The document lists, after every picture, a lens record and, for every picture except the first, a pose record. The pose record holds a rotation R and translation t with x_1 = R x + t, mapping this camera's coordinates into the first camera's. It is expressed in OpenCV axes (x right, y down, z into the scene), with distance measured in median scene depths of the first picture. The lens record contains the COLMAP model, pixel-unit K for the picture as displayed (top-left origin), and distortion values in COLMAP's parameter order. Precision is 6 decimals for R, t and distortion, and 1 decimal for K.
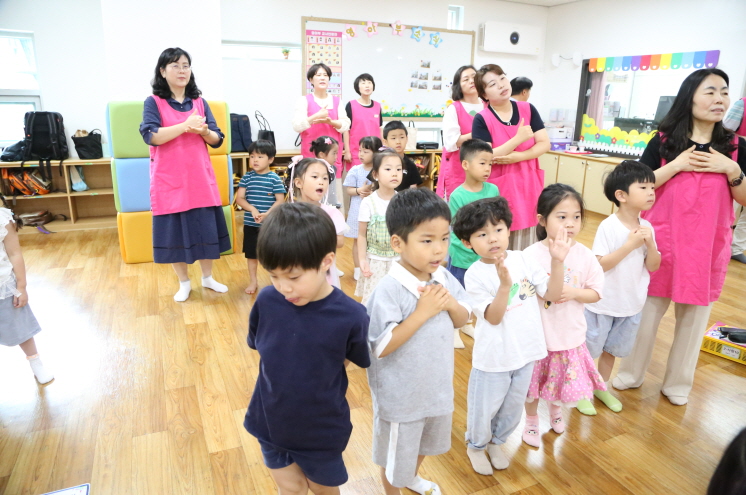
lens RADIAL K [[526.8, 0, 391.3], [0, 526.8, 248.0], [0, 0, 1]] dist [-0.100896, 0.058414]
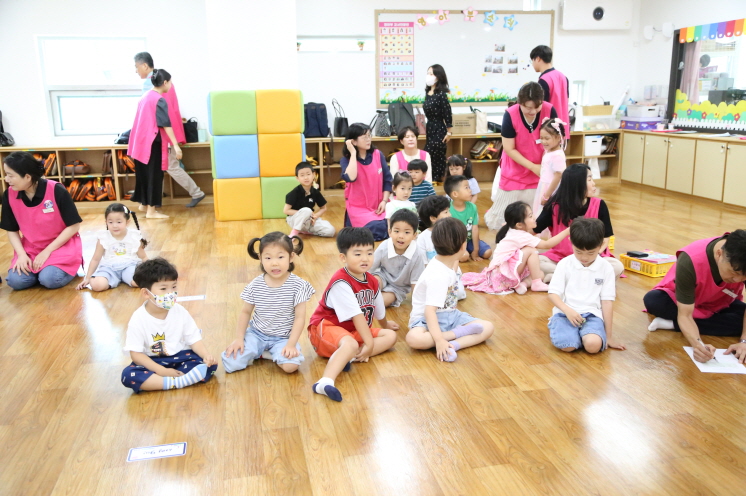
lens RADIAL K [[713.9, 0, 378.9], [0, 713.9, 246.7], [0, 0, 1]] dist [0.043700, 0.000000]
pose [[0.973407, 0.008726, -0.228915, 0.176557], [-0.024338, 0.997558, -0.065465, 0.135529], [0.227785, 0.069296, 0.971243, -0.399435]]
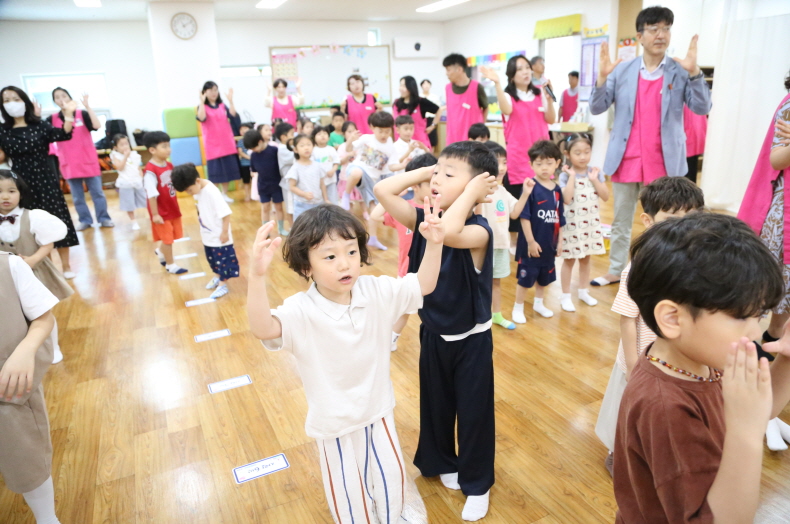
lens RADIAL K [[557.9, 0, 402.8], [0, 557.9, 262.5], [0, 0, 1]] dist [-0.100896, 0.058414]
pose [[0.997409, -0.071935, 0.001220, 0.176033], [0.071902, 0.997253, 0.017779, 0.191570], [-0.002495, -0.017645, 0.999841, -0.637389]]
